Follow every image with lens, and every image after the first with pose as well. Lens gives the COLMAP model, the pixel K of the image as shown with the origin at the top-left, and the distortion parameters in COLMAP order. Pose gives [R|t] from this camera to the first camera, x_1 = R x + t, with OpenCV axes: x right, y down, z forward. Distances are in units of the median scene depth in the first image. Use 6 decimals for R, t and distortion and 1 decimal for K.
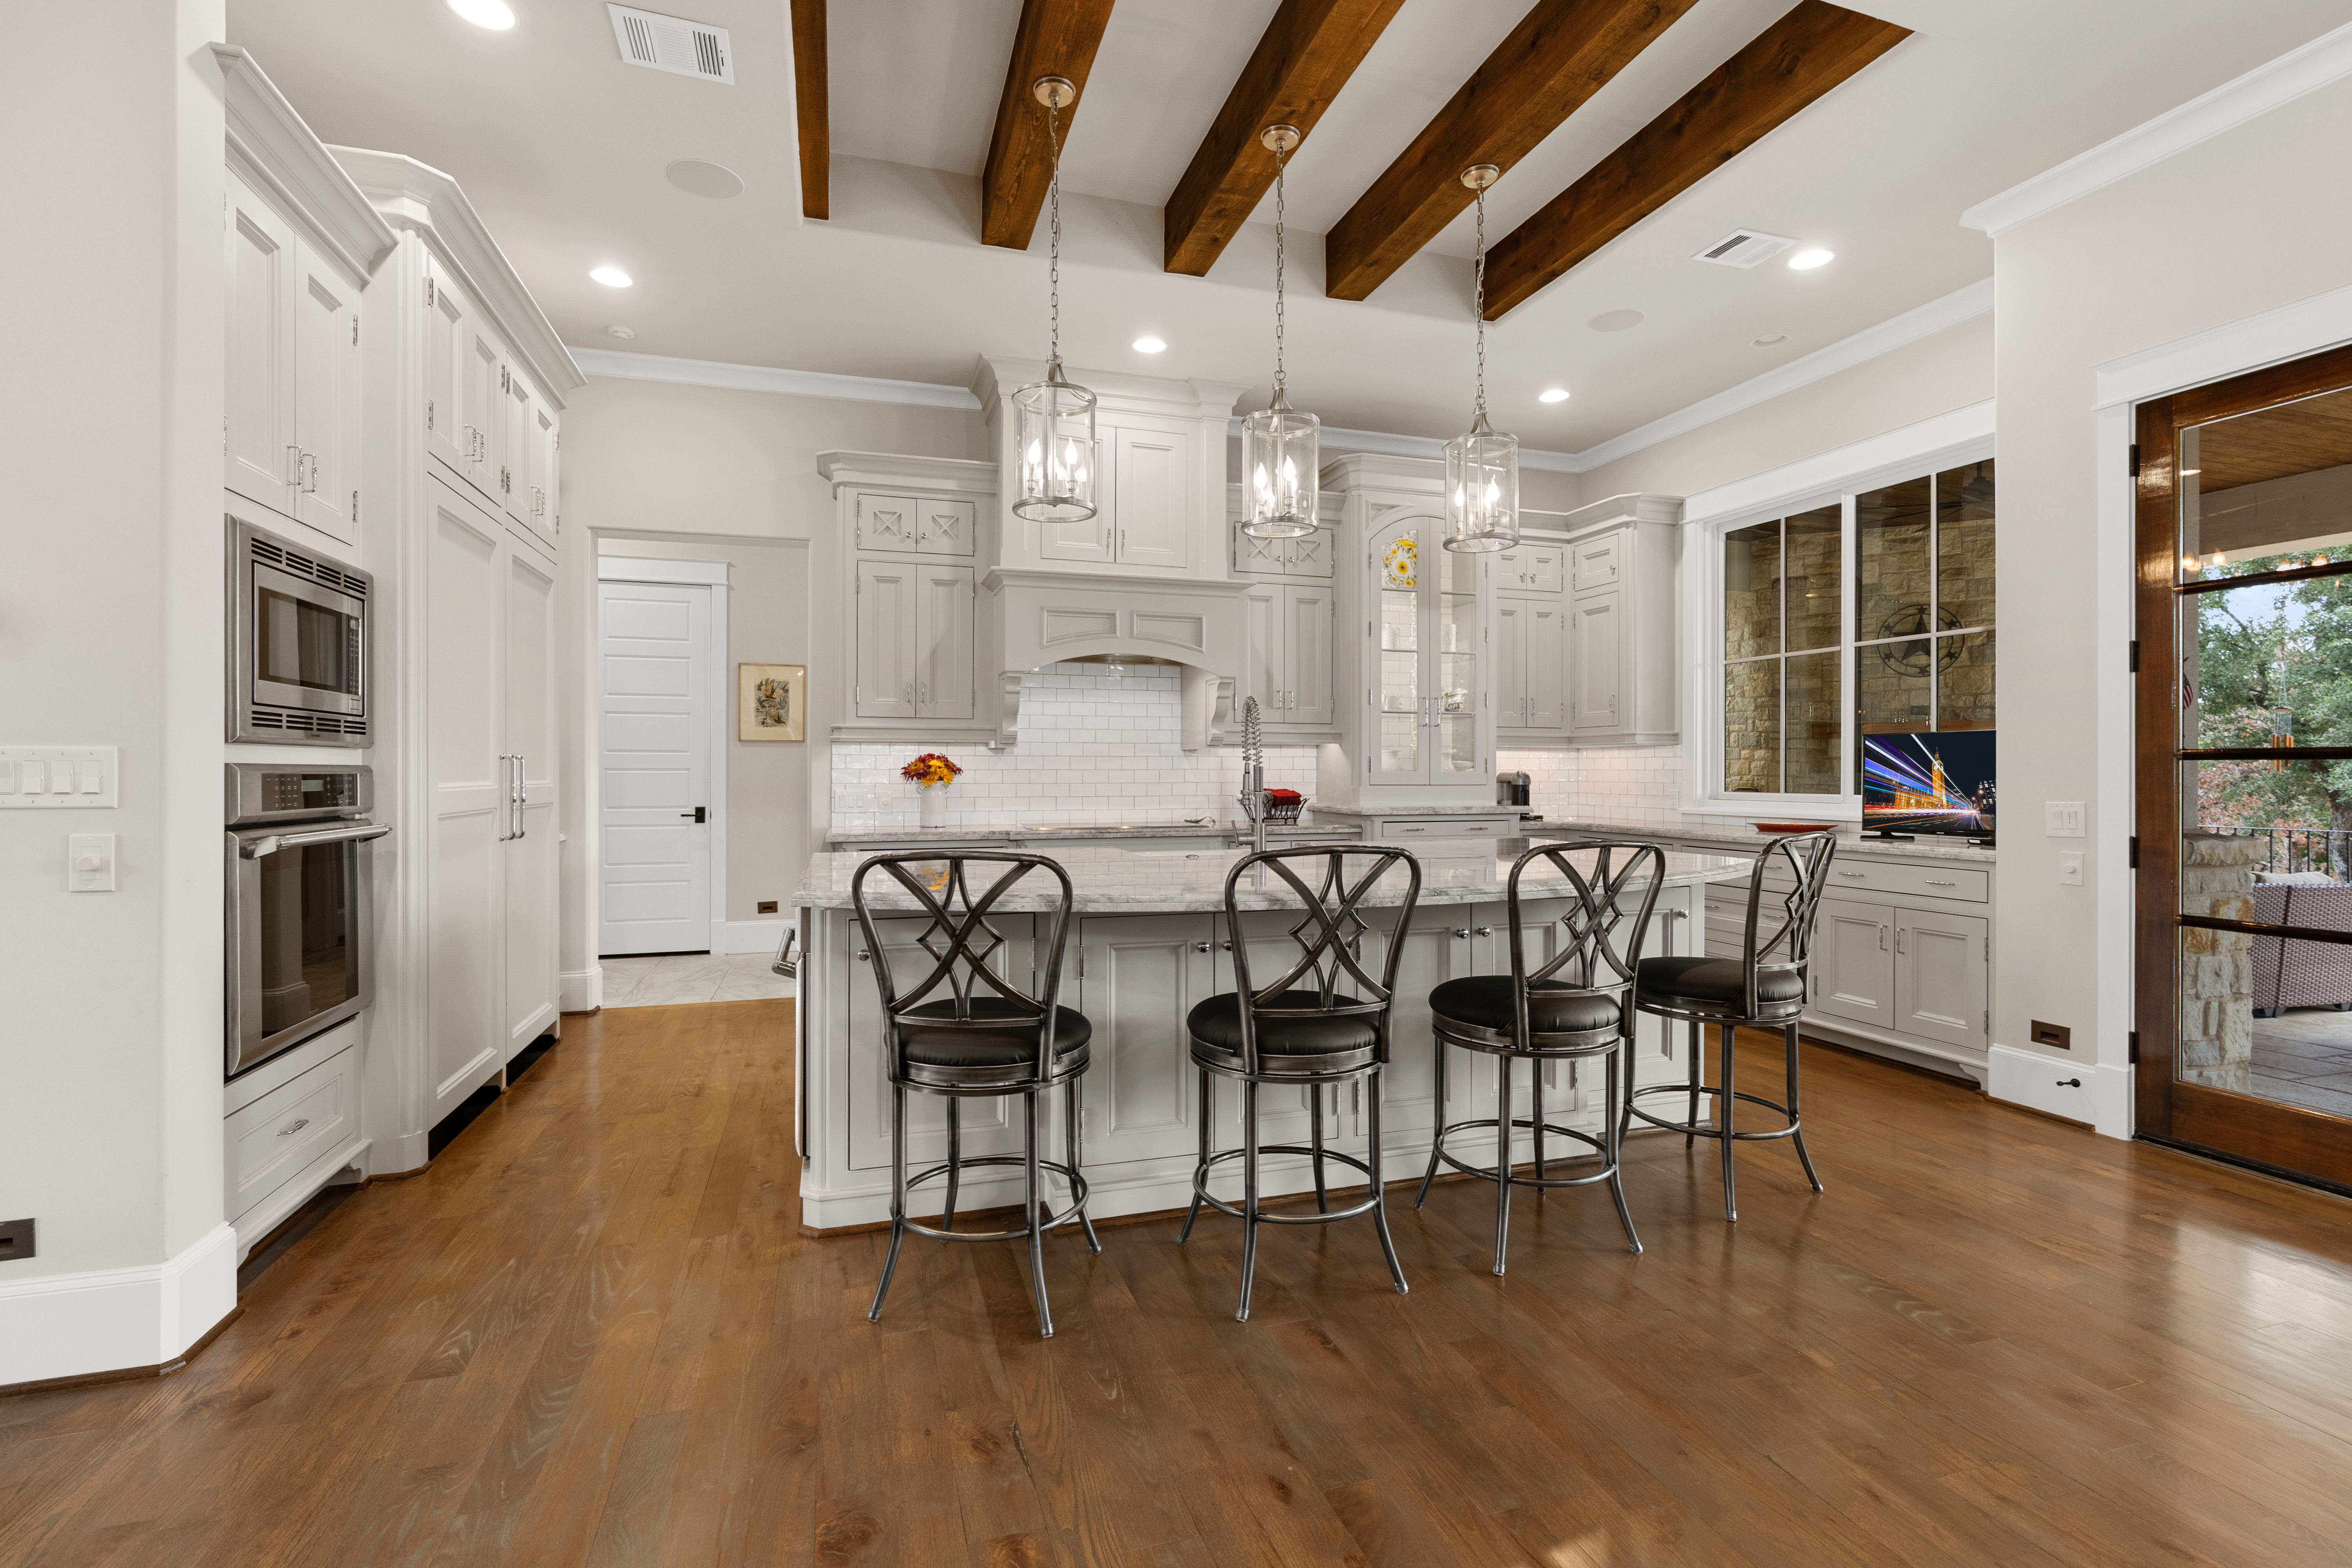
lens RADIAL K [[1066.3, 0, 1180.4], [0, 1066.3, 774.9], [0, 0, 1]] dist [-0.010426, 0.004557]
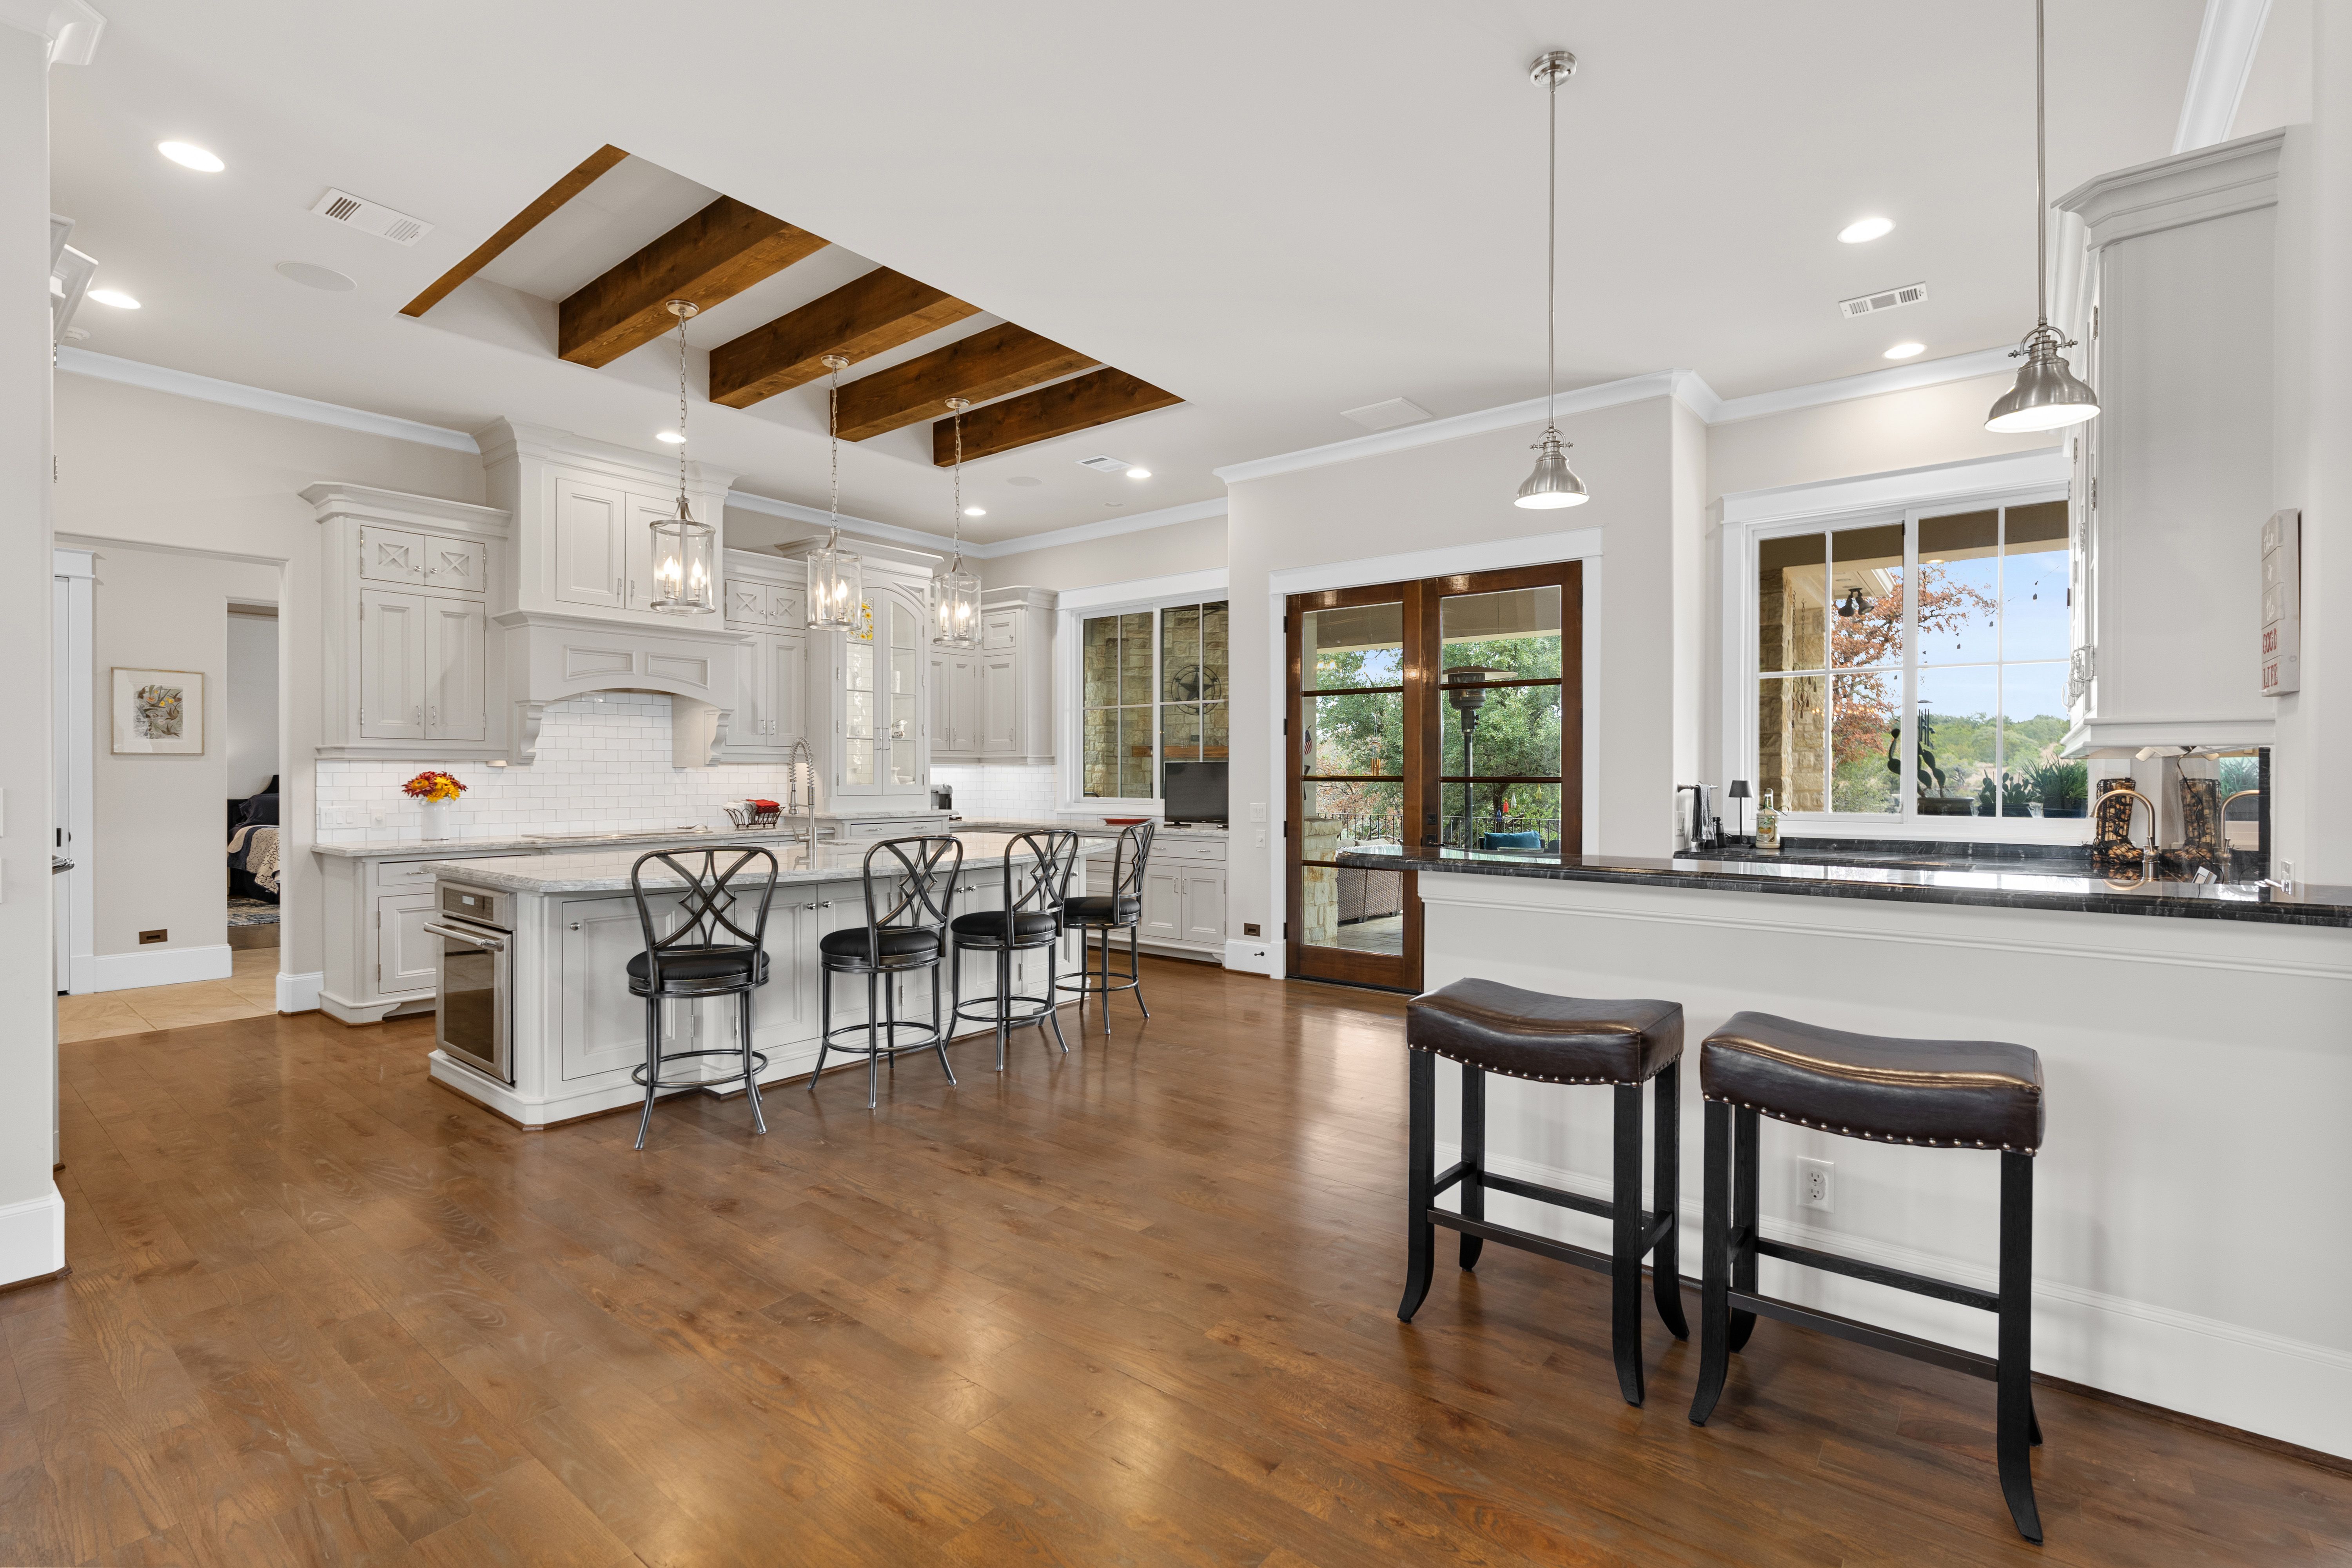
lens RADIAL K [[1066.3, 0, 1178.0], [0, 1066.3, 781.8], [0, 0, 1]] dist [-0.010426, 0.004557]
pose [[0.831578, -0.004801, 0.555387, -0.217849], [0.001842, 0.999981, 0.005887, -0.015681], [-0.555405, -0.003872, 0.831571, -0.324600]]
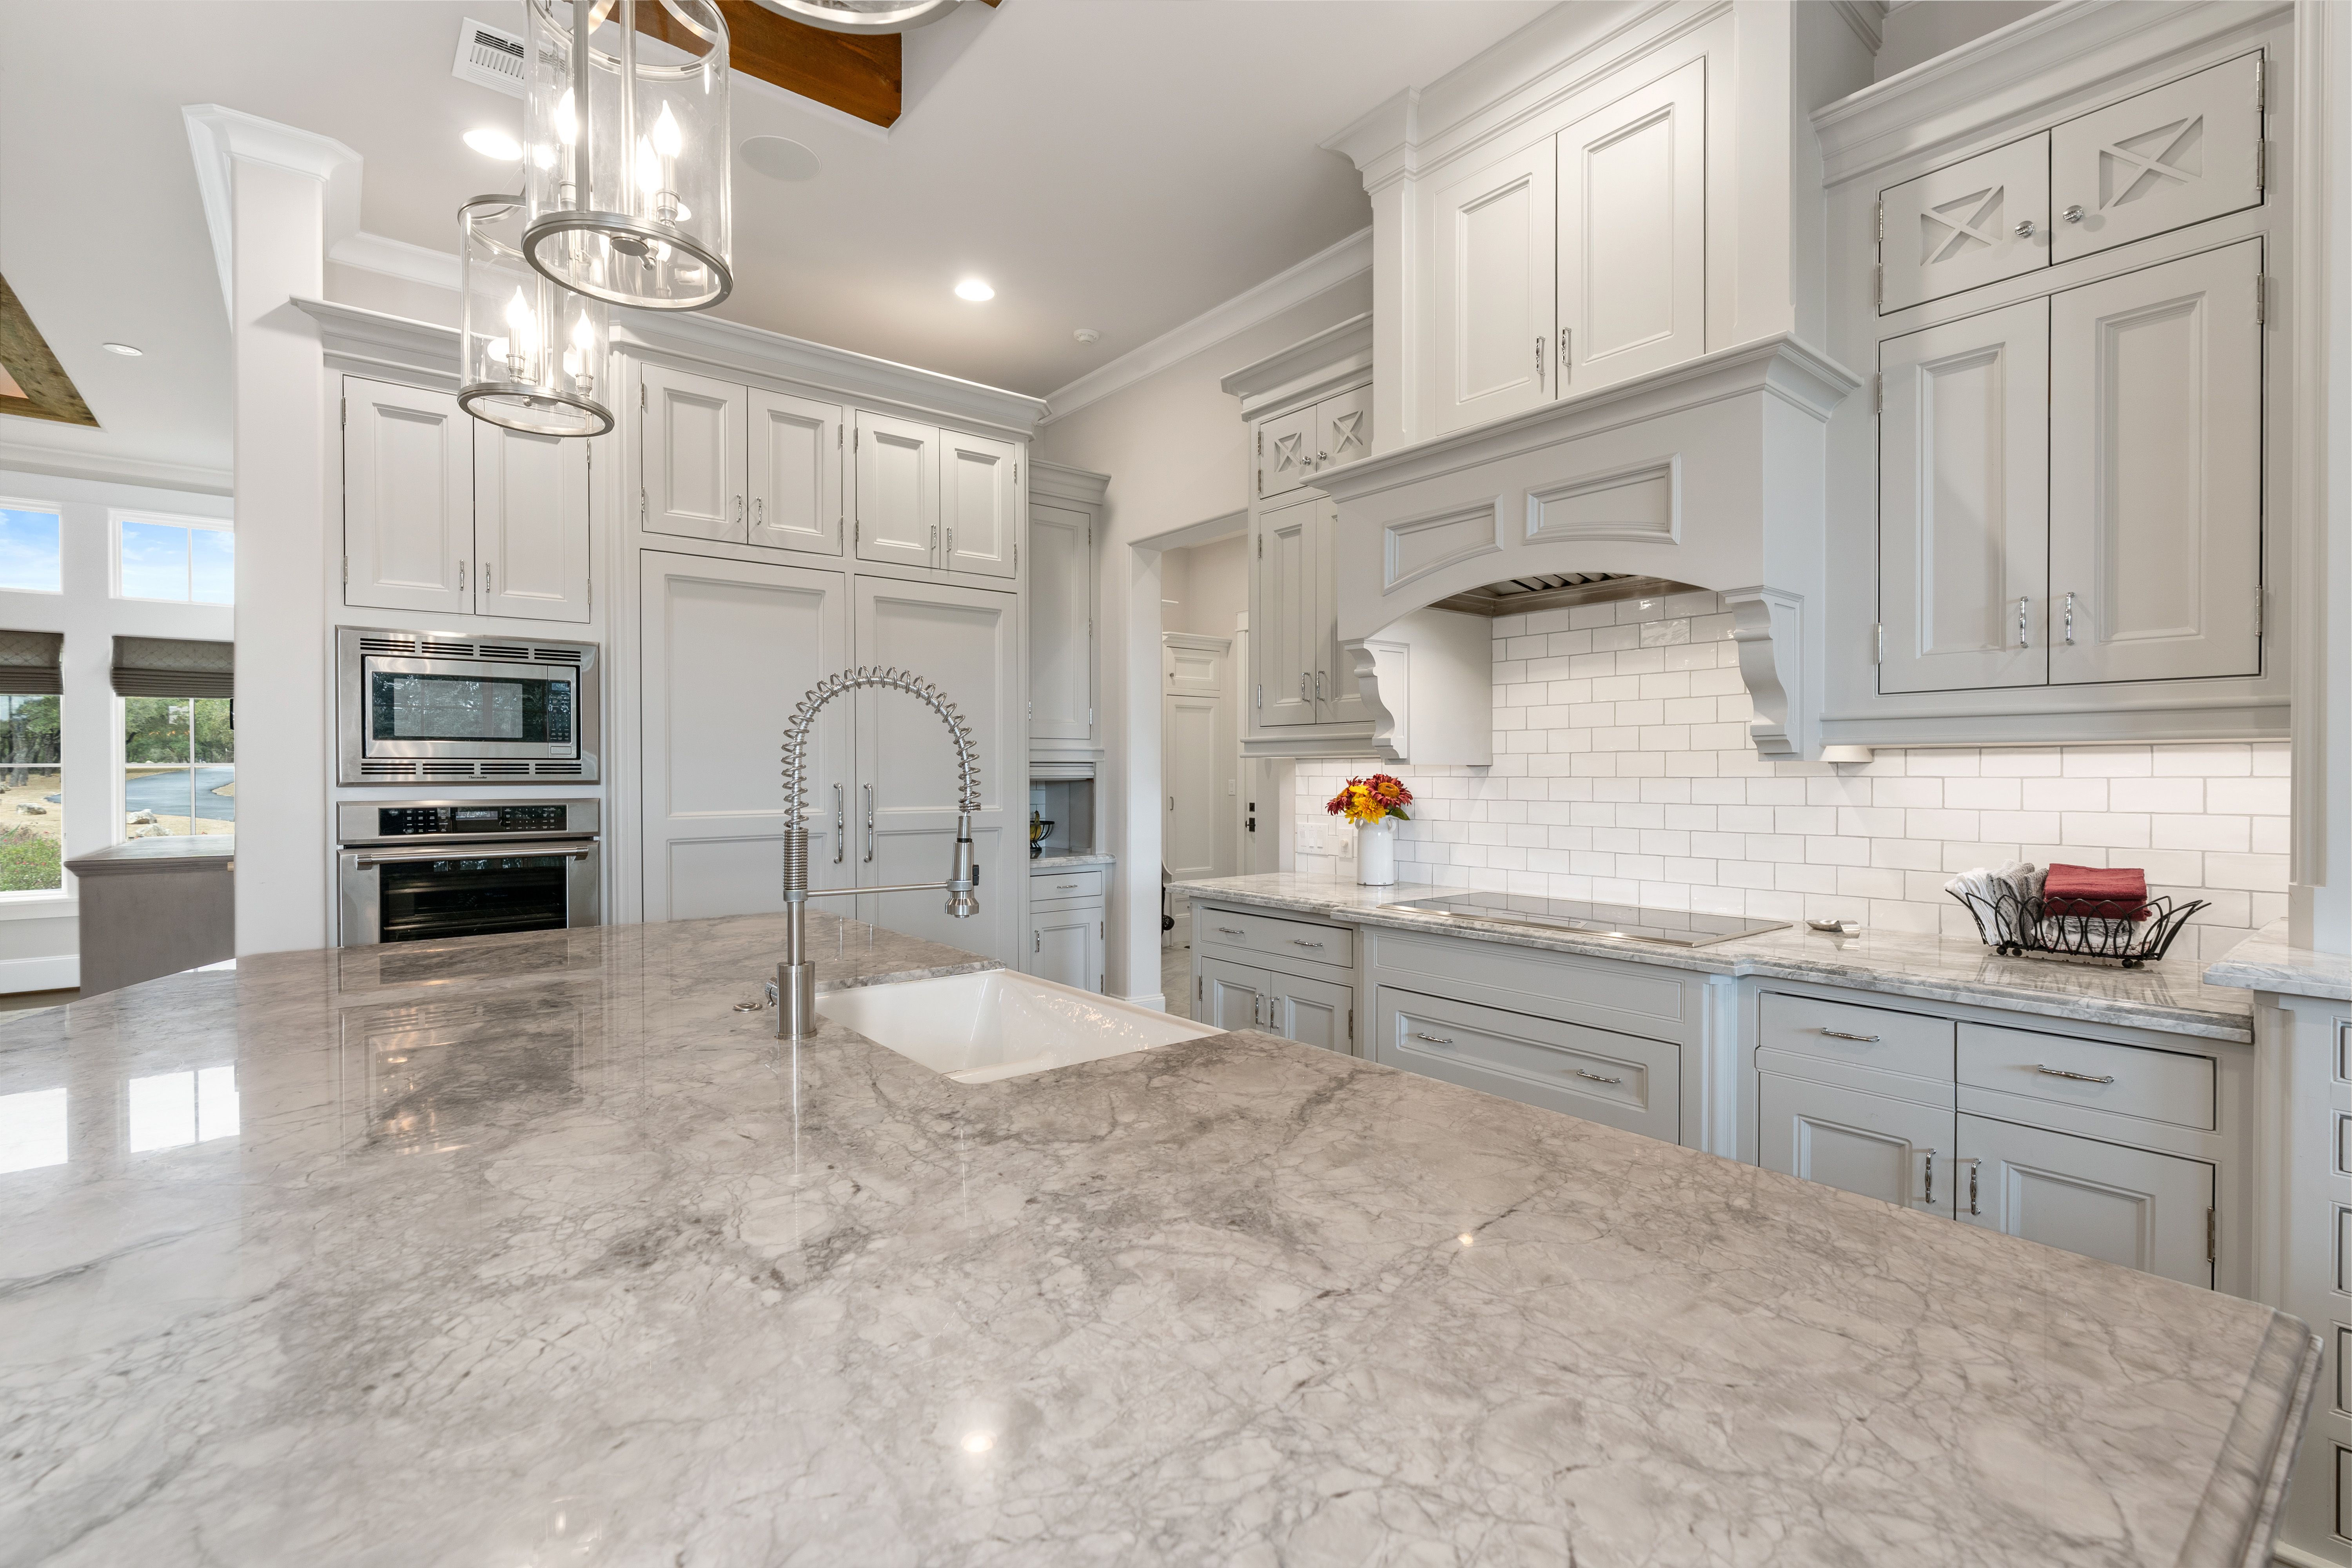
lens RADIAL K [[1066.3, 0, 1171.8], [0, 1066.3, 787.1], [0, 0, 1]] dist [-0.010426, 0.004557]
pose [[0.359784, 0.008624, -0.932996, 0.369741], [-0.002047, 0.999962, 0.008454, -0.019079], [0.933033, -0.001131, 0.359788, 0.685223]]
